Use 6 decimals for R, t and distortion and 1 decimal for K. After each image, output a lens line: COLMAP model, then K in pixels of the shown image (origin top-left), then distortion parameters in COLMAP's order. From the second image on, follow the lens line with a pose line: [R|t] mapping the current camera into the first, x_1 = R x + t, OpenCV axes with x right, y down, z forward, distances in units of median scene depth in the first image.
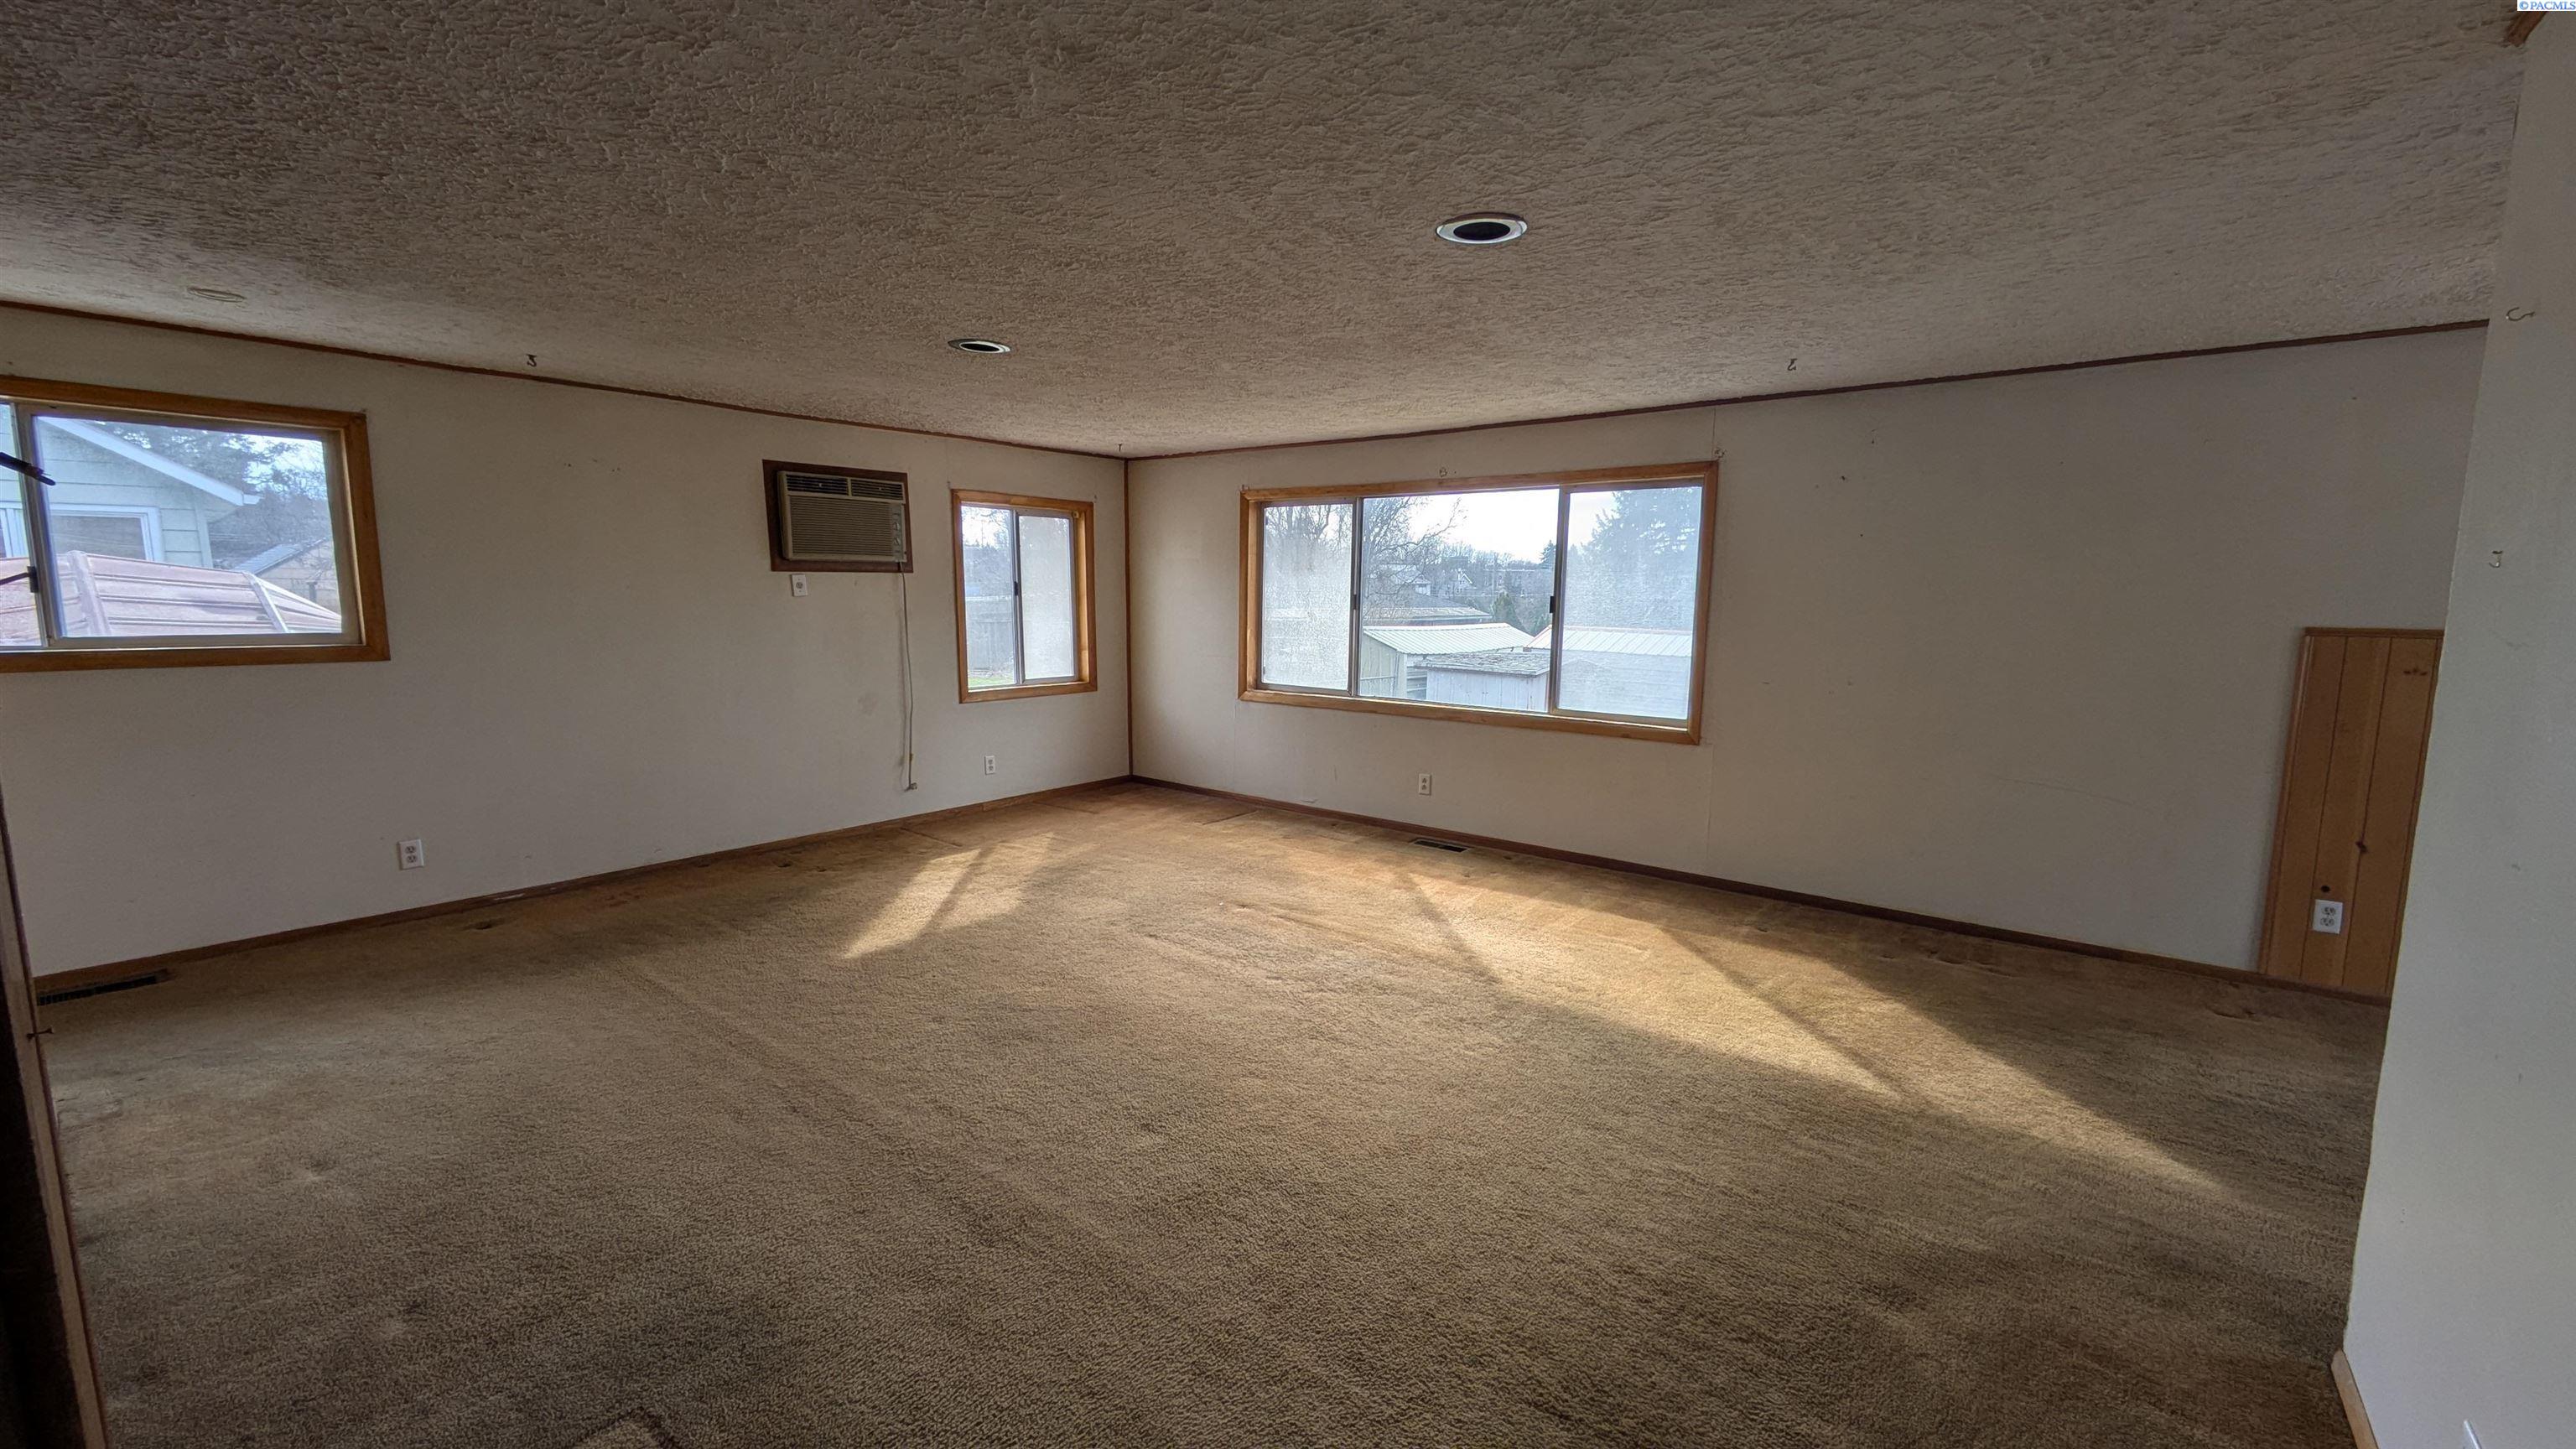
lens RADIAL K [[1006.5, 0, 1298.2], [0, 1006.5, 730.0], [0, 0, 1]] dist [0.002007, -0.000143]
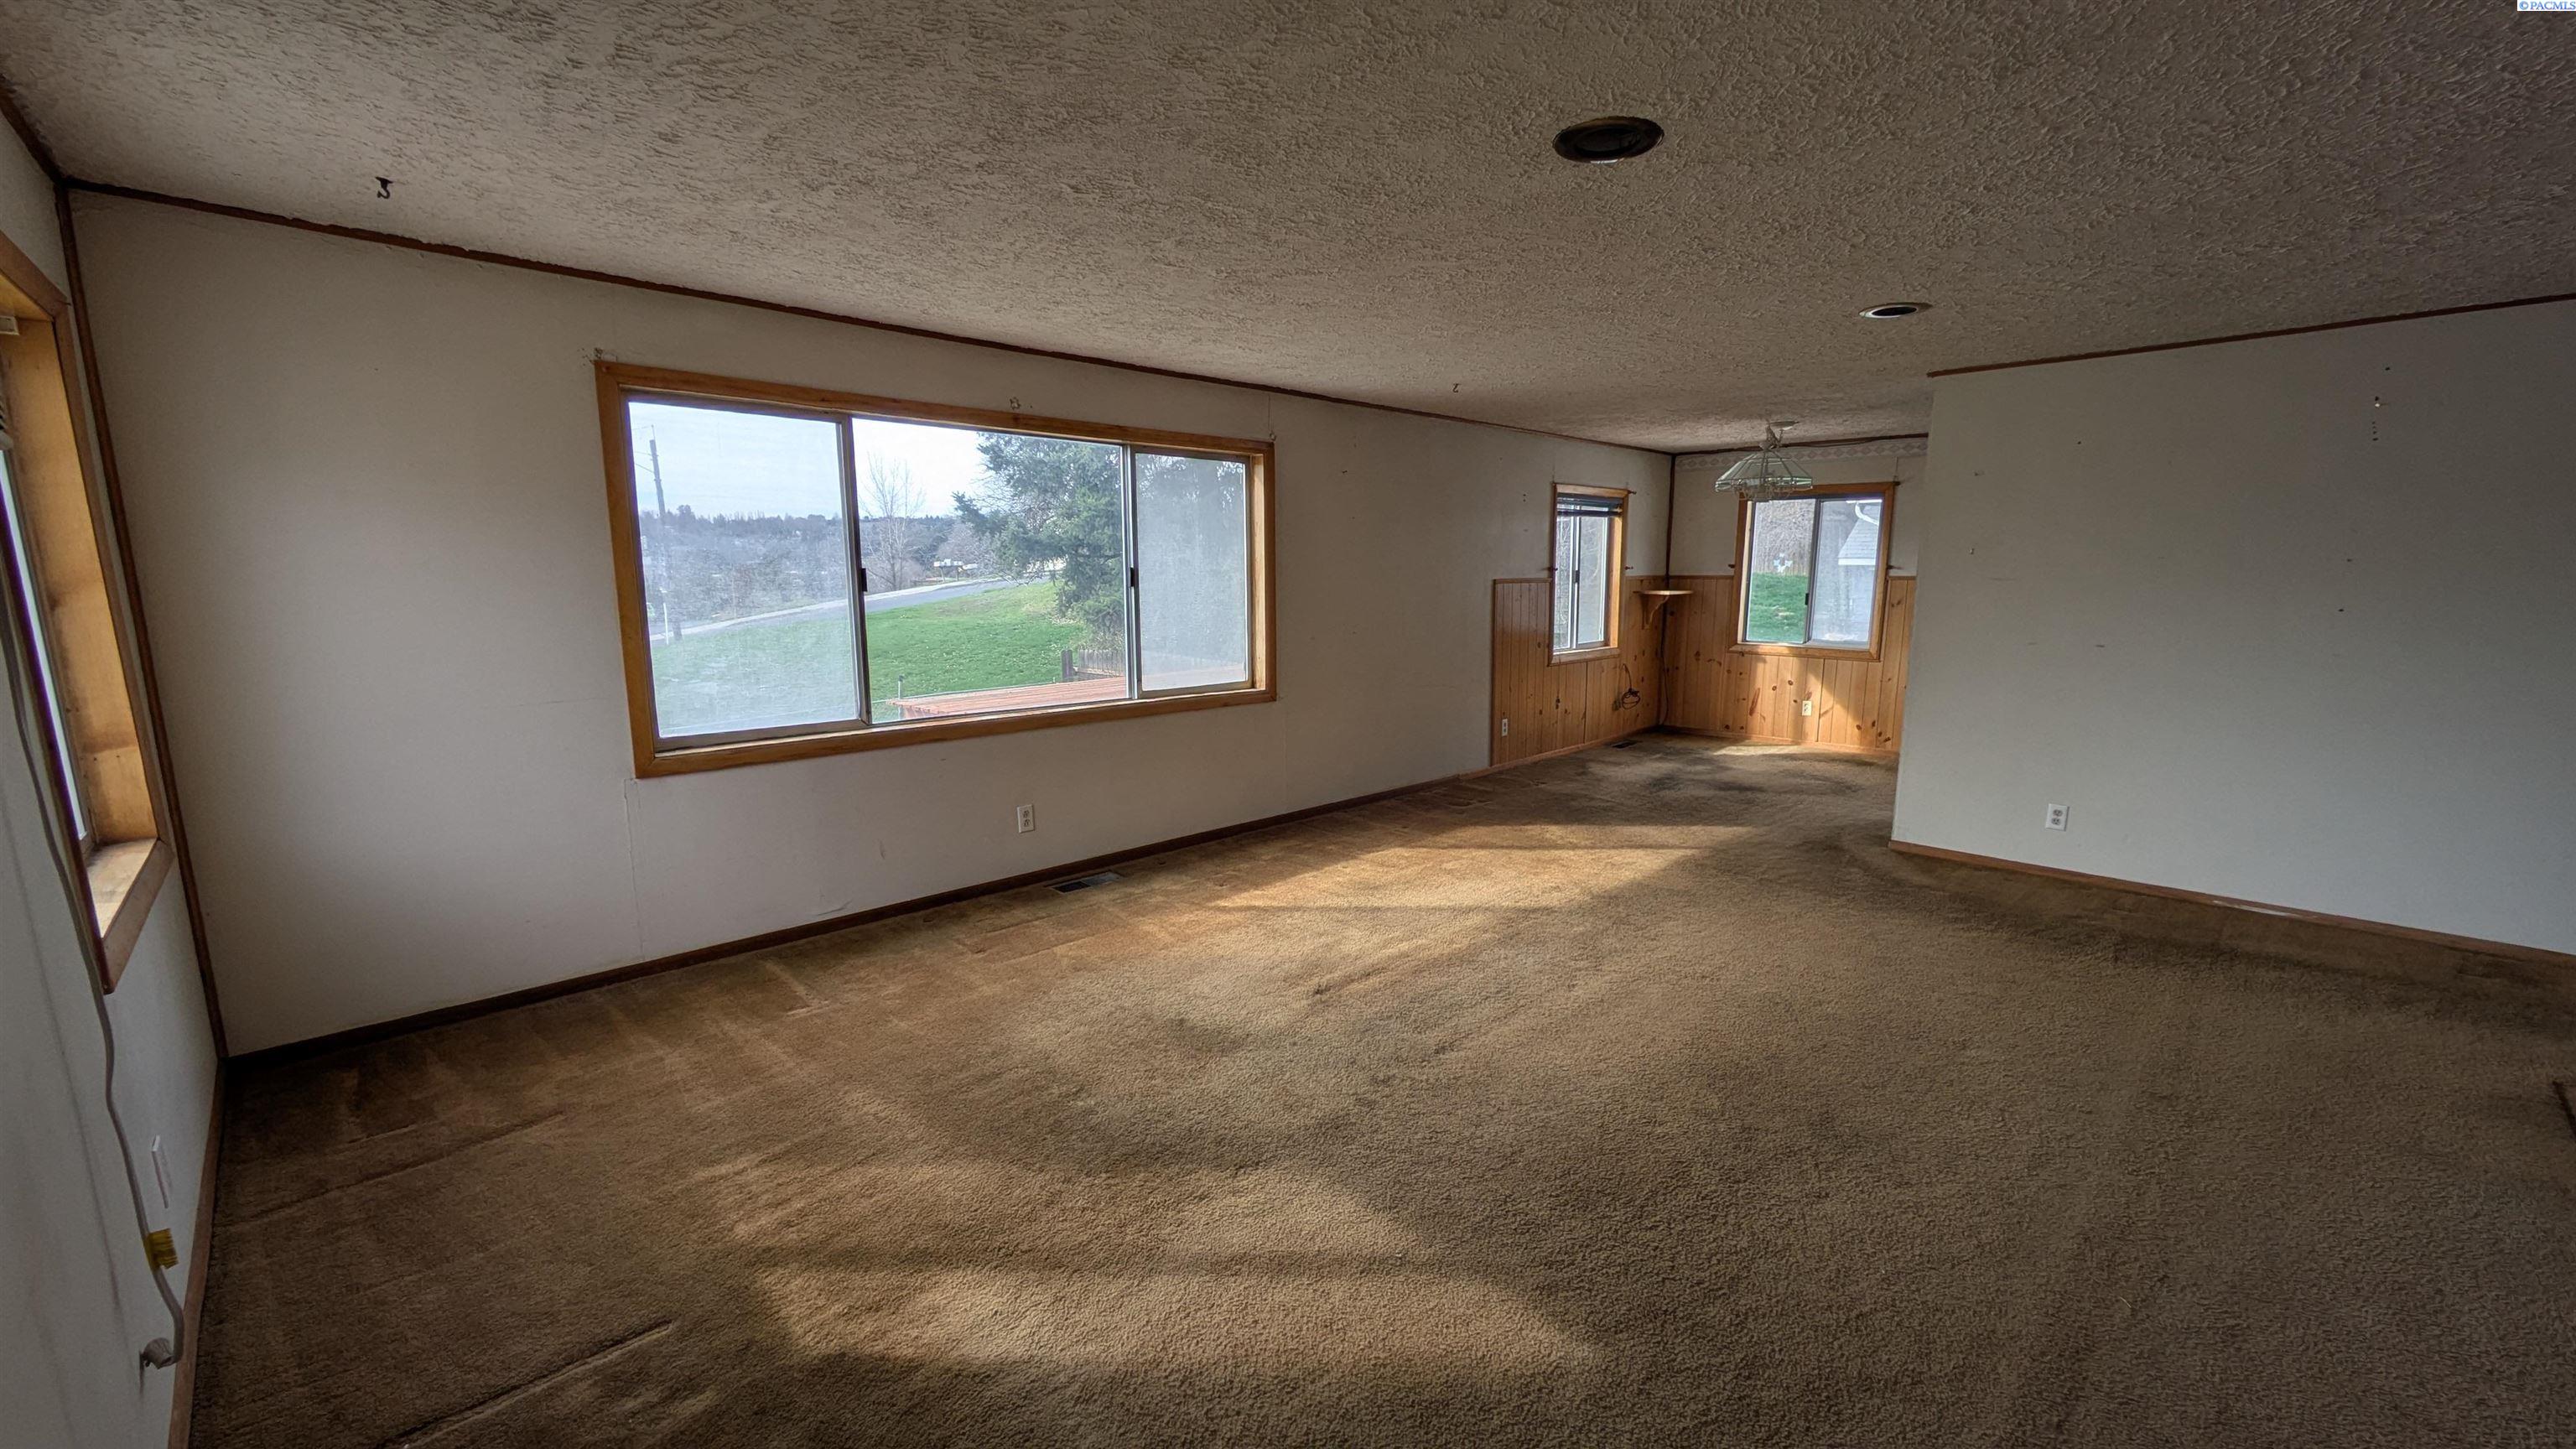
lens RADIAL K [[1006.5, 0, 1286.2], [0, 1006.5, 732.4], [0, 0, 1]] dist [0.002007, -0.000143]
pose [[0.134247, -0.174533, 0.975457, -0.728838], [0.130353, 0.978924, 0.157213, -0.130620], [-0.982337, 0.106049, 0.154169, 0.860493]]
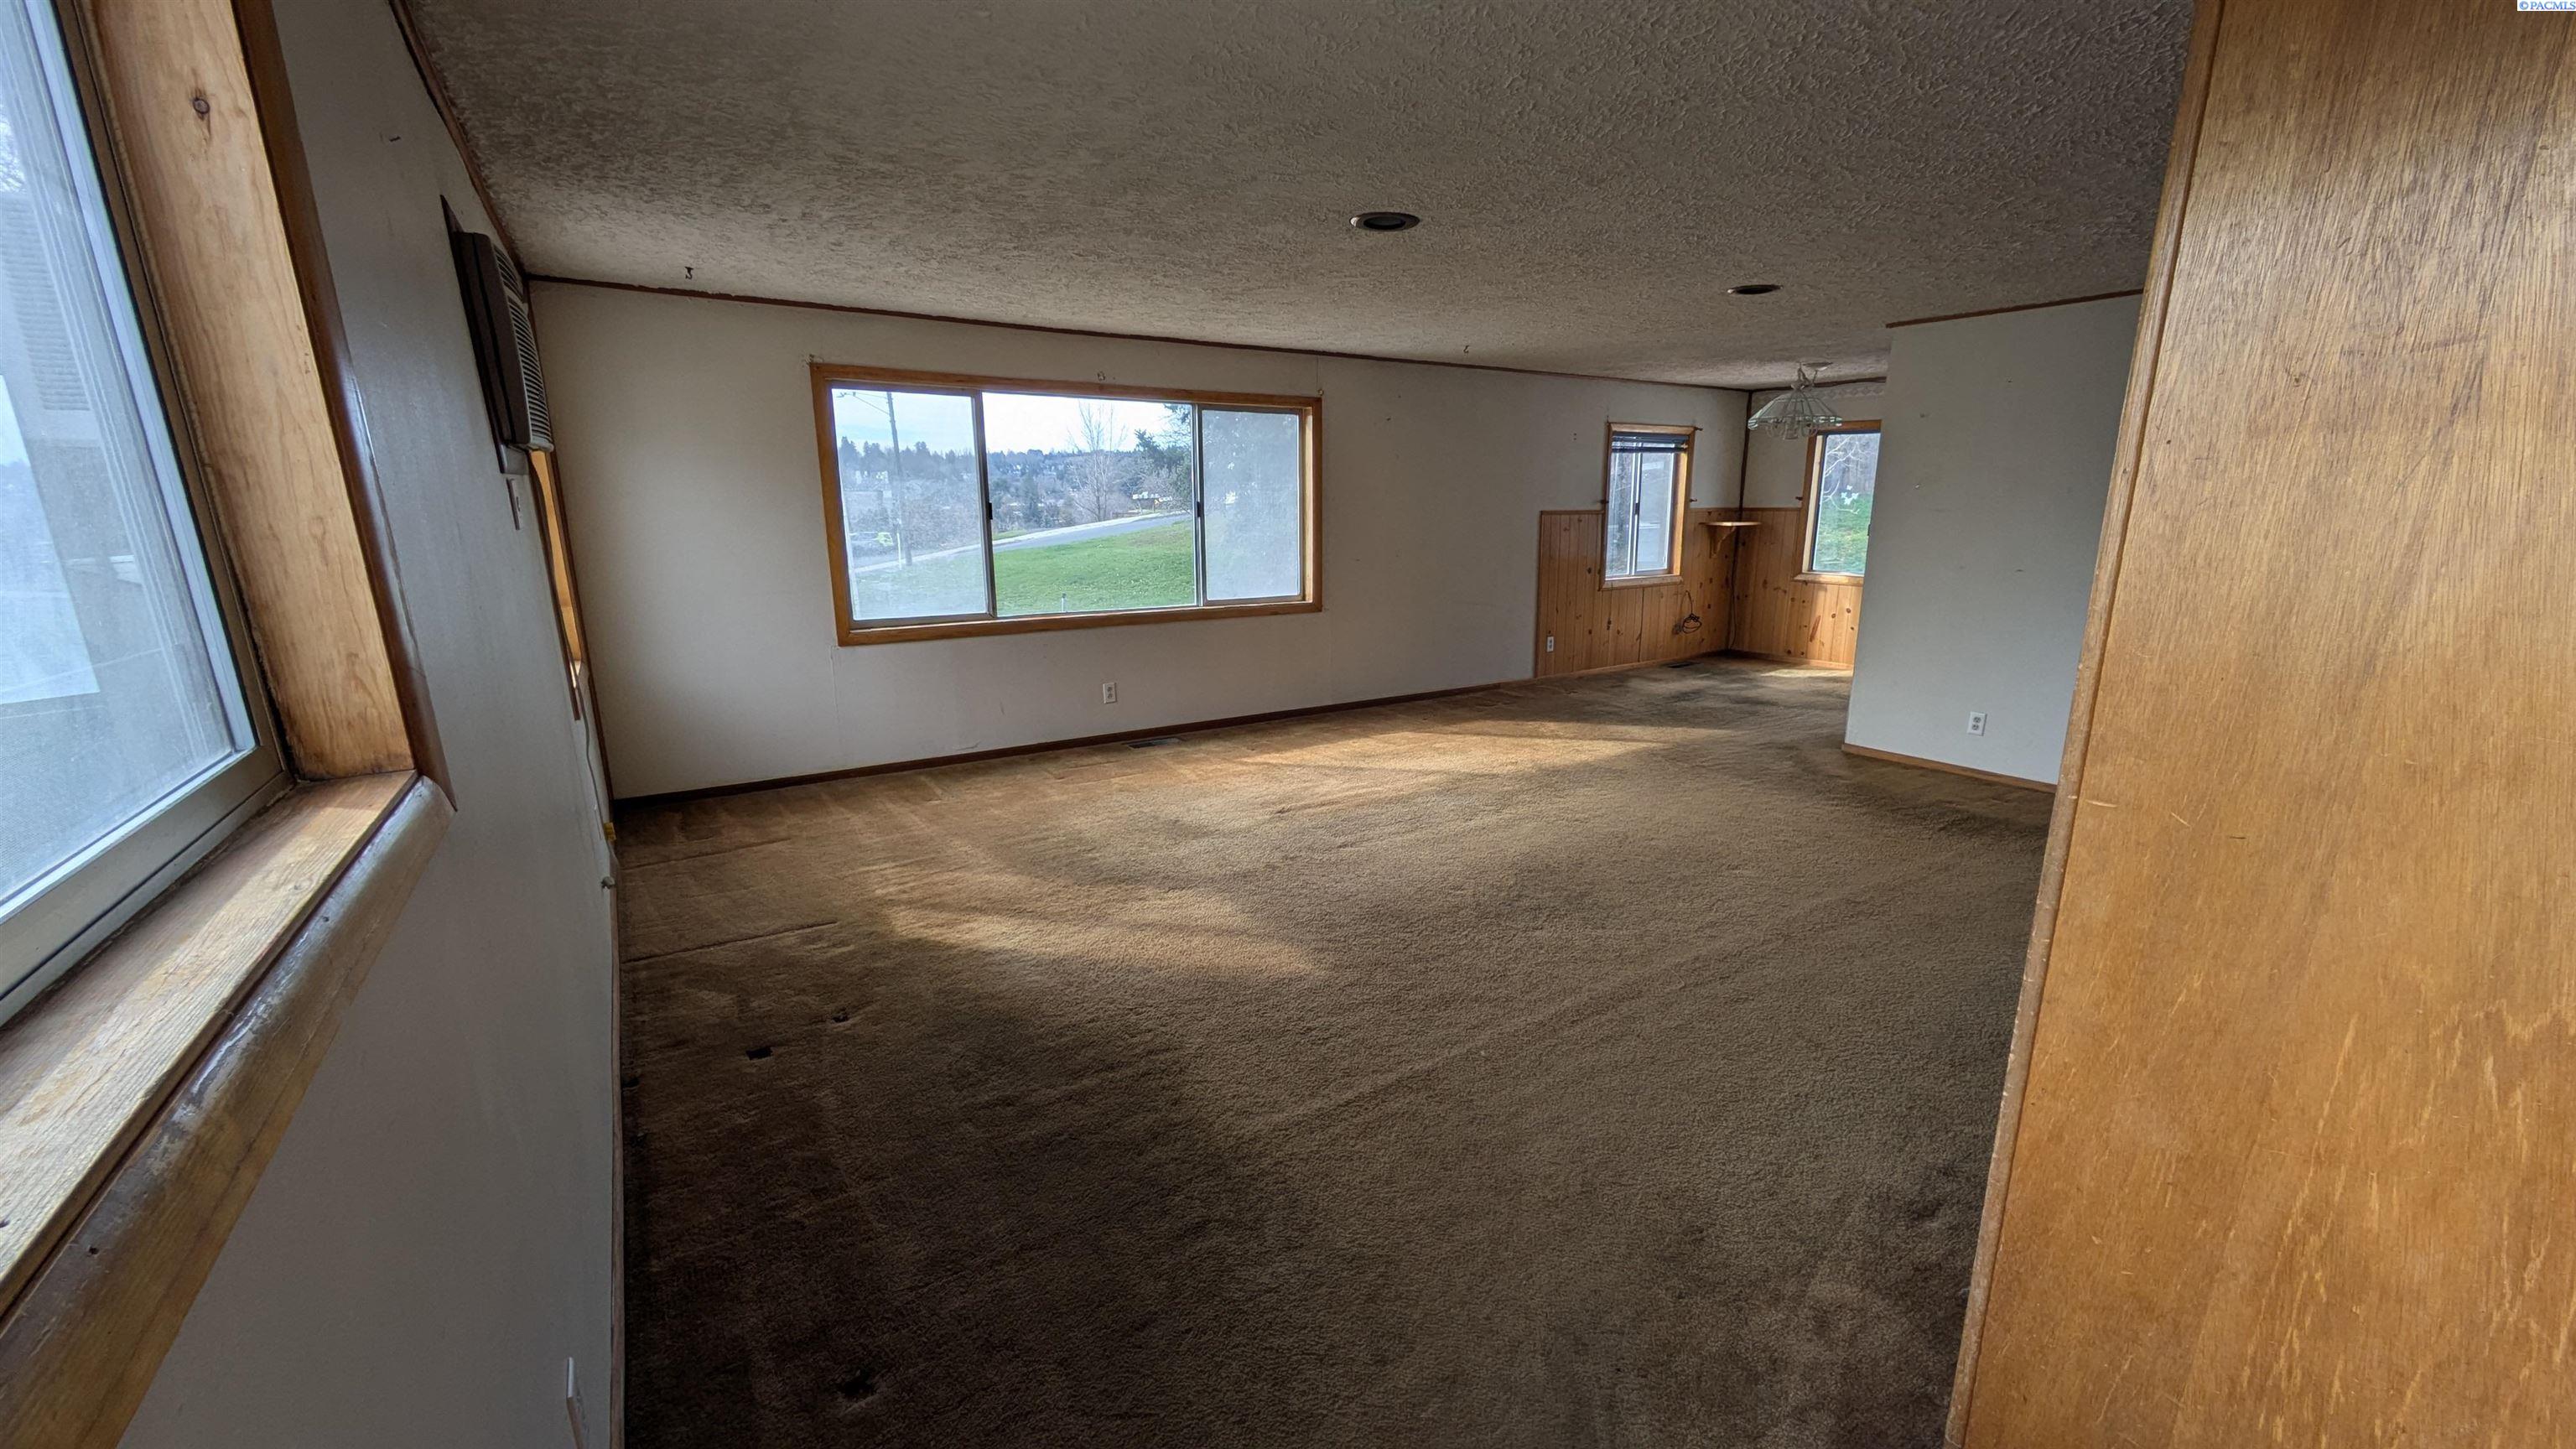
lens RADIAL K [[1006.5, 0, 1291.4], [0, 1006.5, 737.5], [0, 0, 1]] dist [0.002007, -0.000143]
pose [[0.316936, -0.232708, 0.919455, -0.955347], [0.129038, 0.970998, 0.201274, -0.104046], [-0.939628, 0.054853, 0.337772, 0.615837]]
